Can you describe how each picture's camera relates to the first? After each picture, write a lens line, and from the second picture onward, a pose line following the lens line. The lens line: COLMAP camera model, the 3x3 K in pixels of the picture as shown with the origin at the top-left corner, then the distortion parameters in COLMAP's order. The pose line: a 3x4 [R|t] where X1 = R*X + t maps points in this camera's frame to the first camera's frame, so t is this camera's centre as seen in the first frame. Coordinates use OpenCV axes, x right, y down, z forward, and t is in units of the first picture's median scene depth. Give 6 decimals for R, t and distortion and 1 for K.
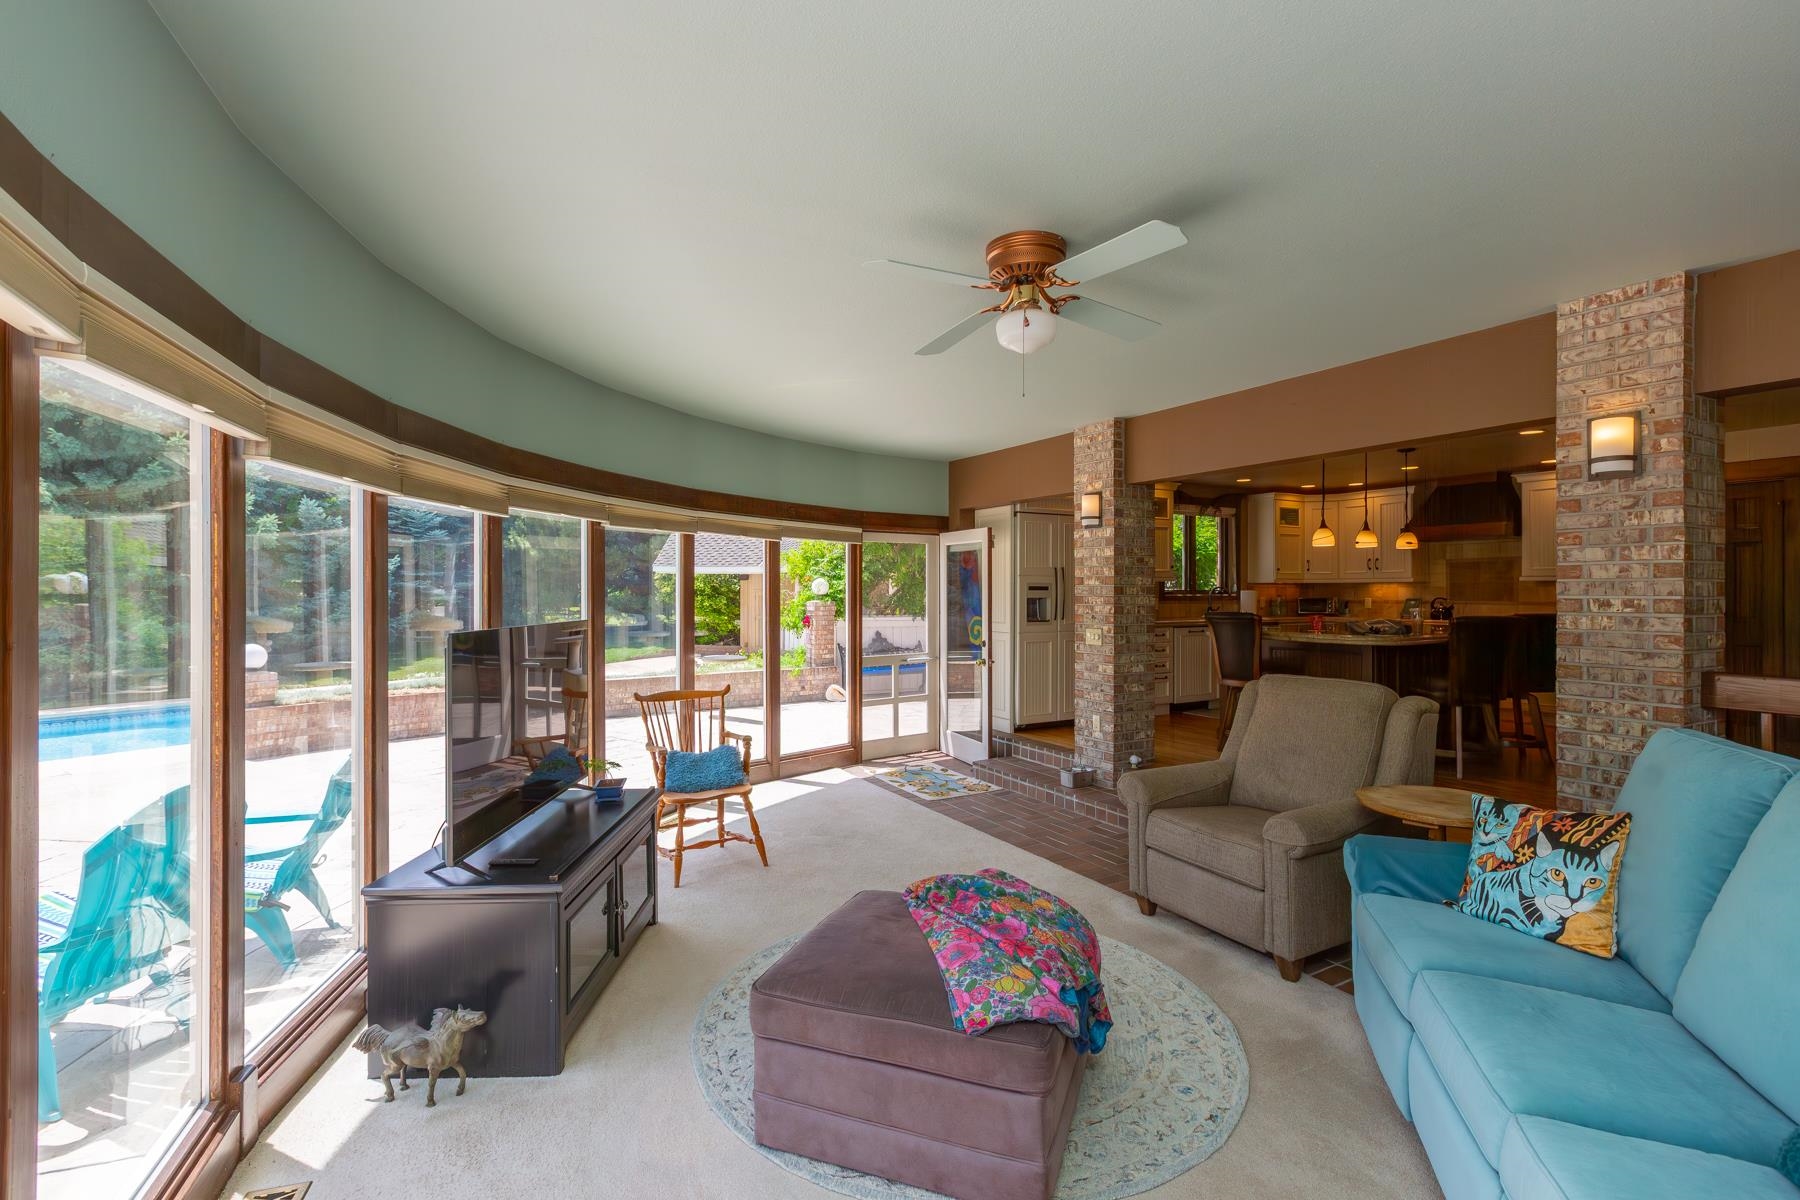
lens RADIAL K [[820.4, 0, 895.3], [0, 820.4, 596.3], [0, 0, 1]] dist [0.007081, -0.003909]
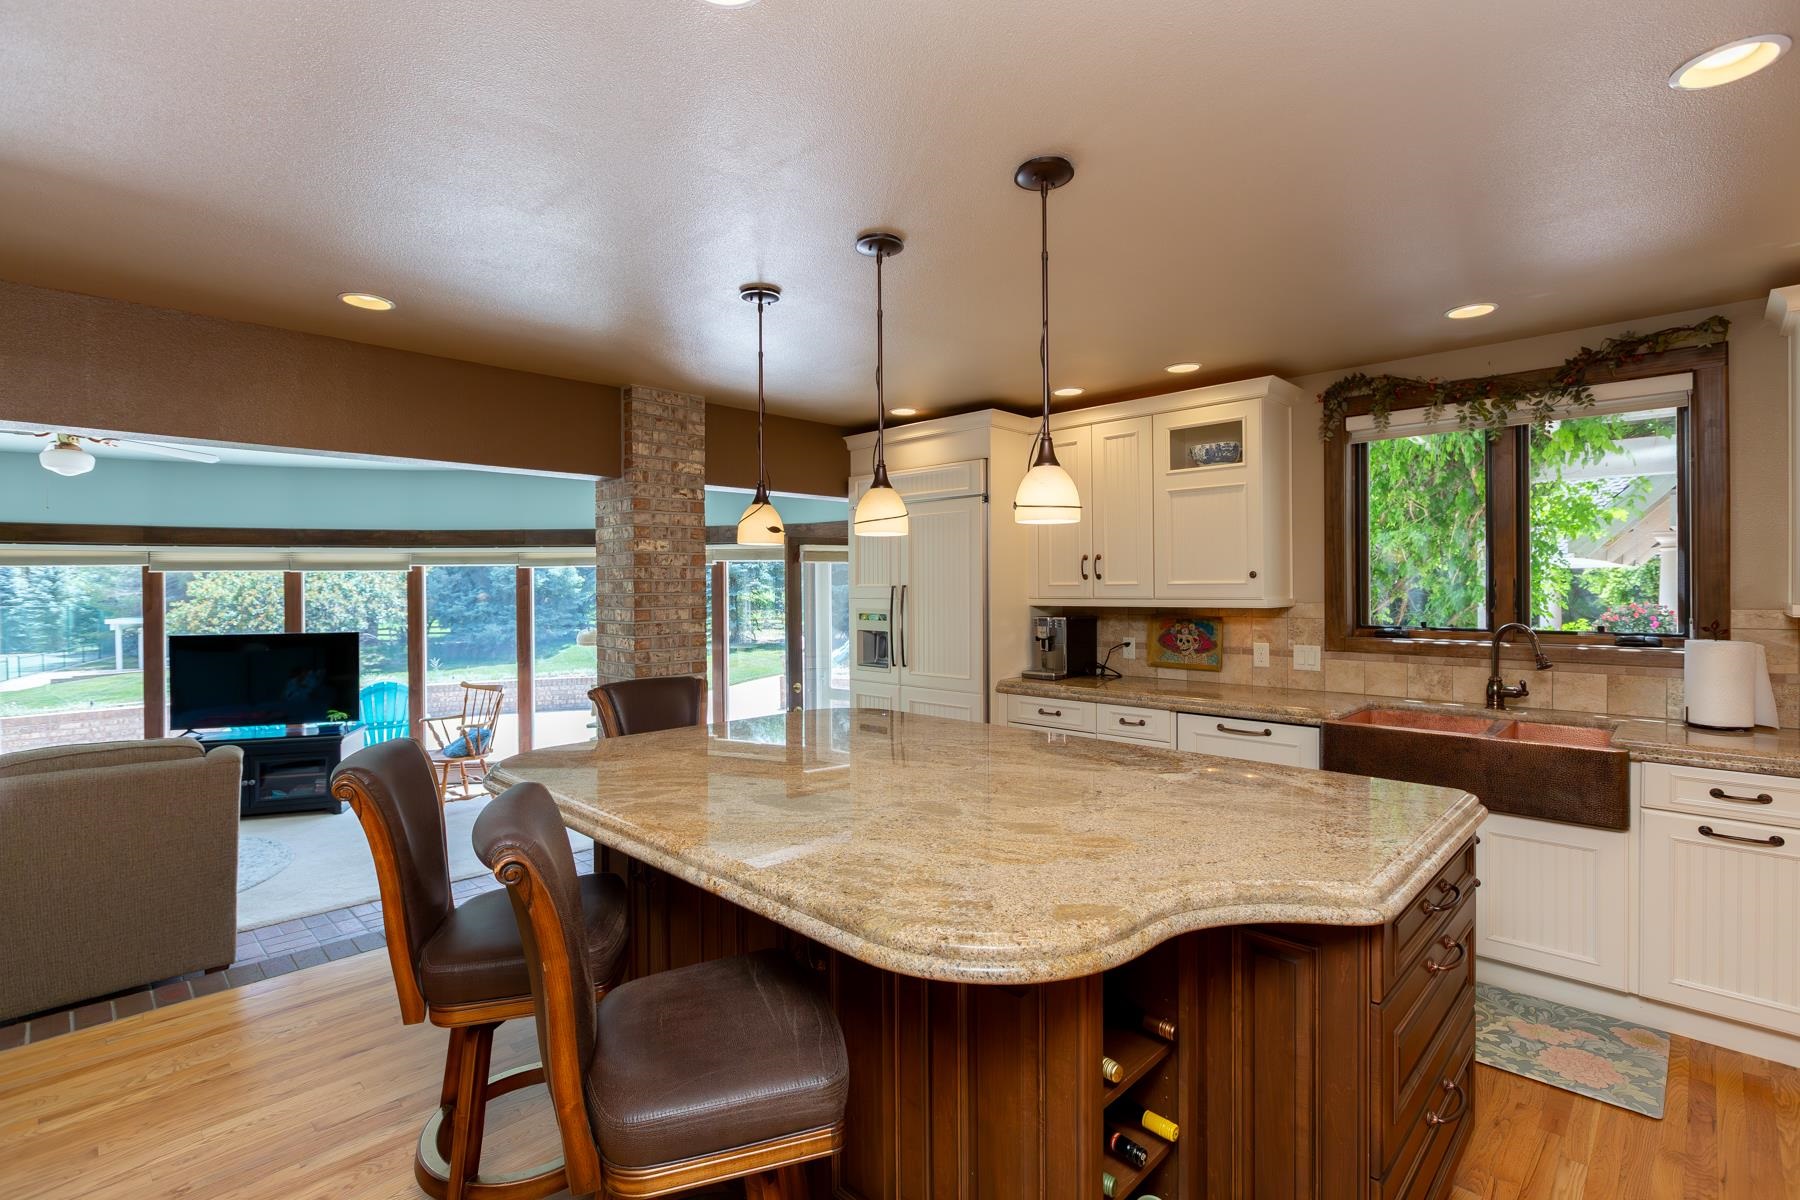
lens RADIAL K [[833.3, 0, 893.3], [0, 833.3, 591.9], [0, 0, 1]] dist [-0.004545, 0.000429]
pose [[0.271078, 0.007672, -0.962527, 0.679623], [0.000044, 0.999968, 0.007983, -0.028859], [0.962557, -0.002207, 0.271069, 0.671198]]
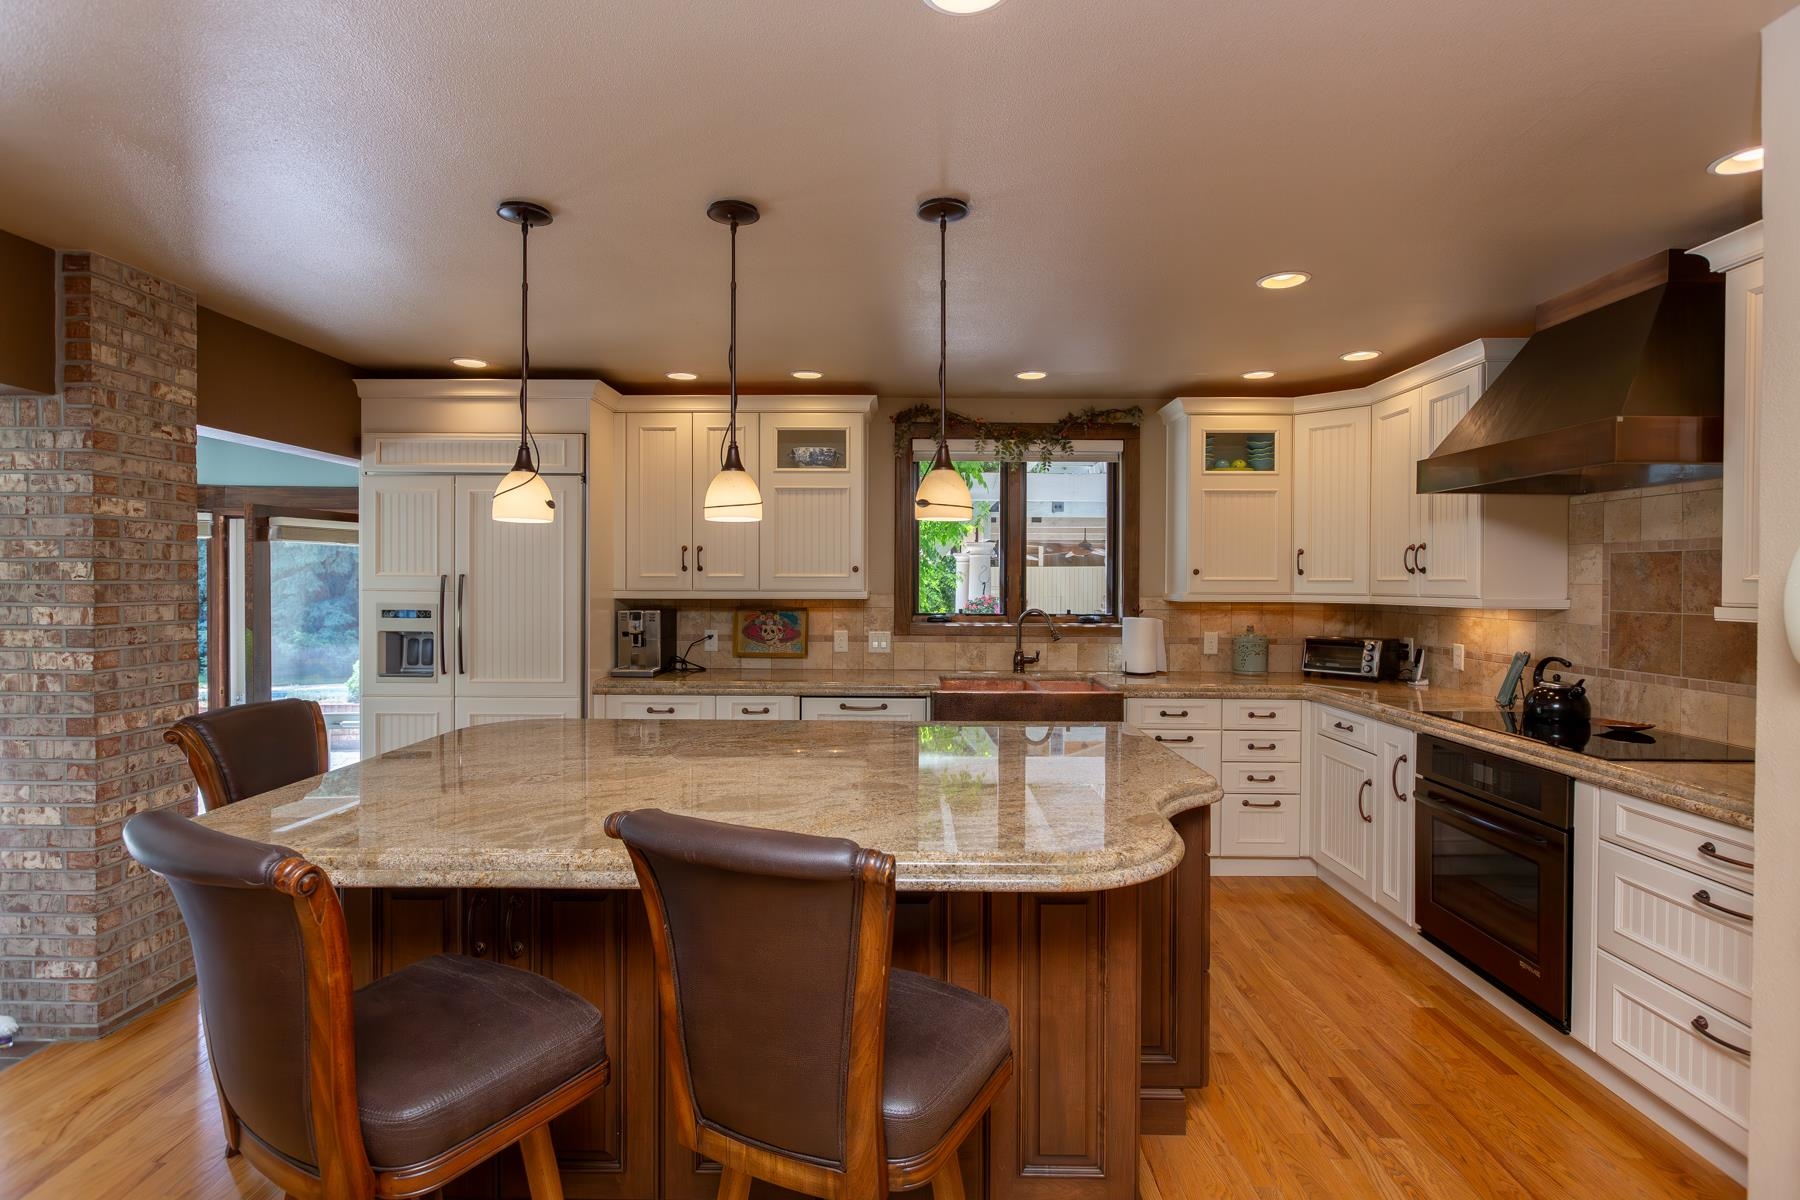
lens RADIAL K [[899.4, 0, 896.6], [0, 899.4, 593.5], [0, 0, 1]] dist [-0.000558, 0.001727]
pose [[0.863568, 0.013673, -0.504047, 0.602306], [-0.009605, 0.999897, 0.010667, -0.026054], [0.504141, -0.004370, 0.863610, 0.530088]]
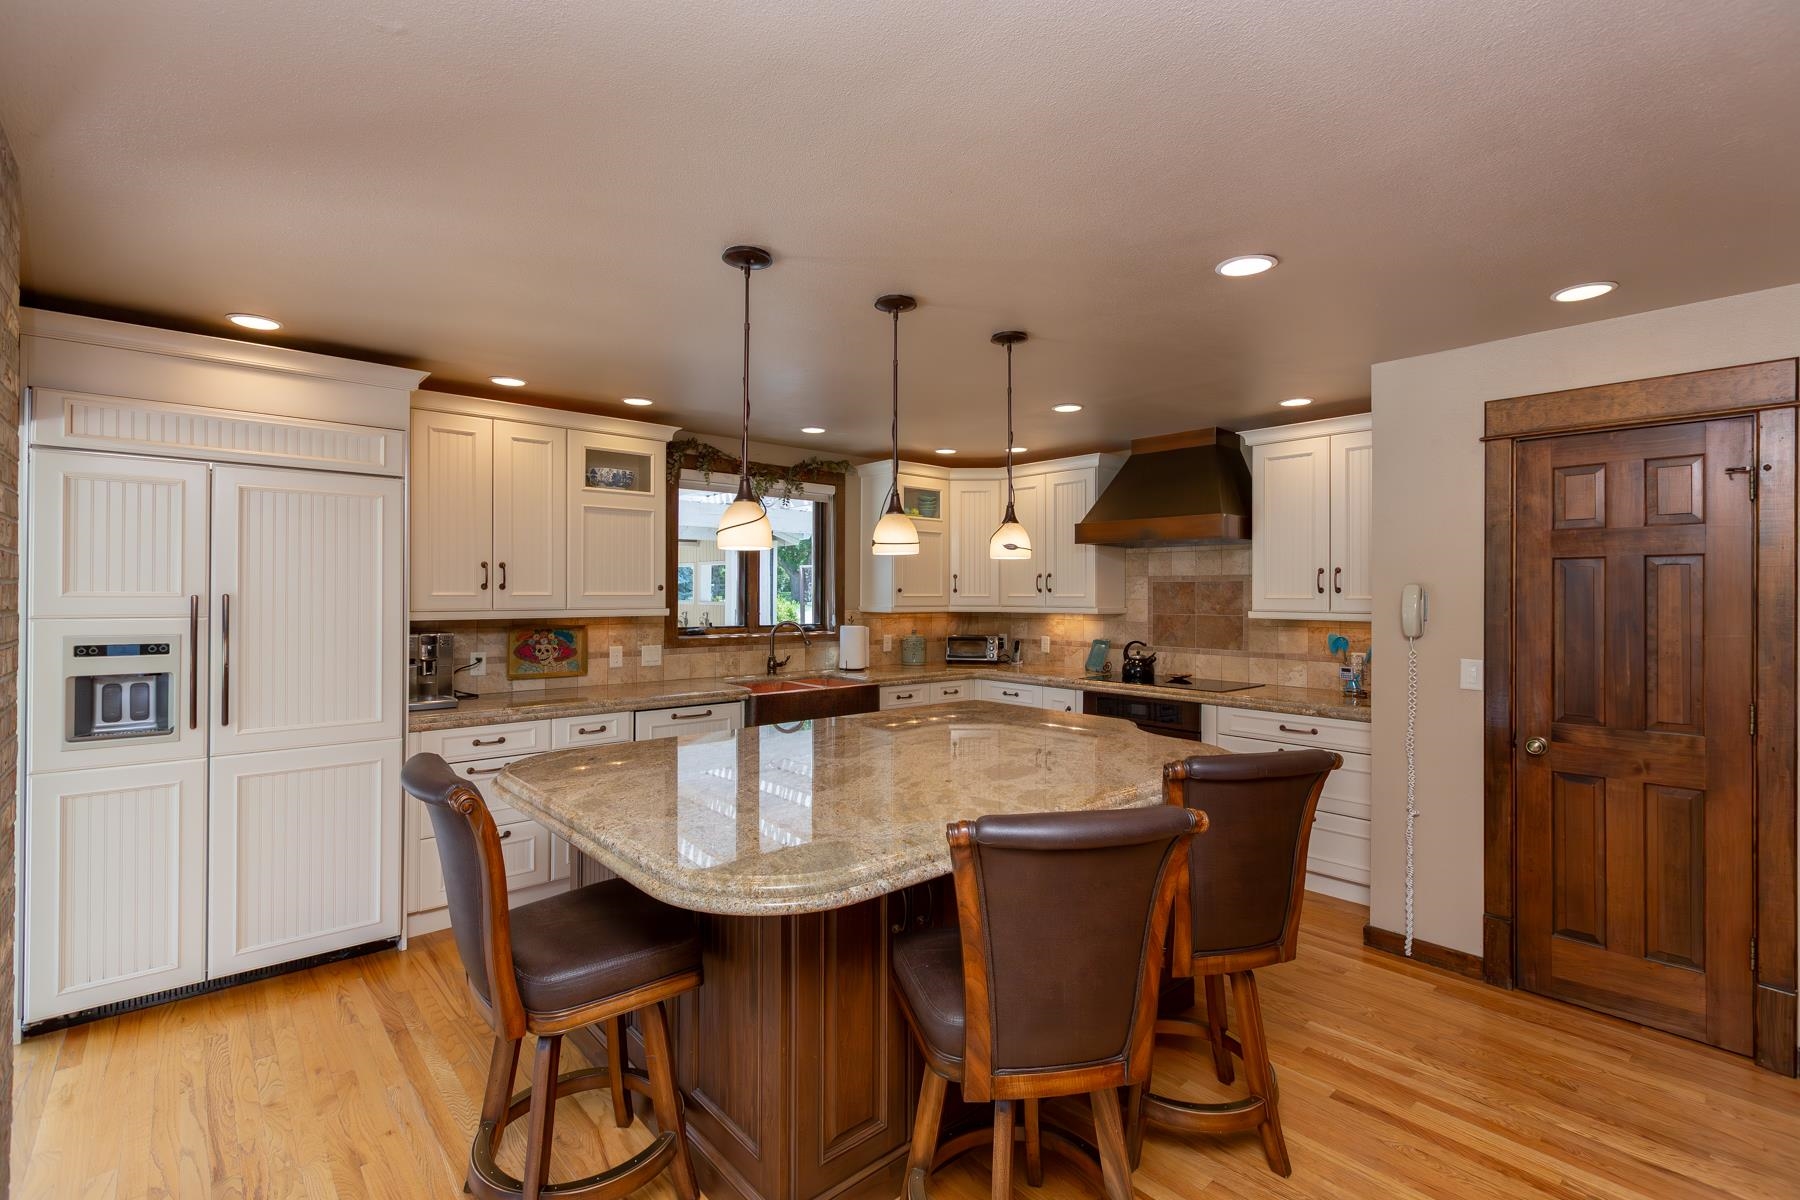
lens RADIAL K [[820.4, 0, 902.7], [0, 820.4, 597.0], [0, 0, 1]] dist [0.007081, -0.003909]
pose [[0.976987, 0.004776, 0.213247, 0.361223], [-0.004607, 0.999989, -0.001291, -0.028683], [-0.213251, 0.000279, 0.976997, 0.443873]]
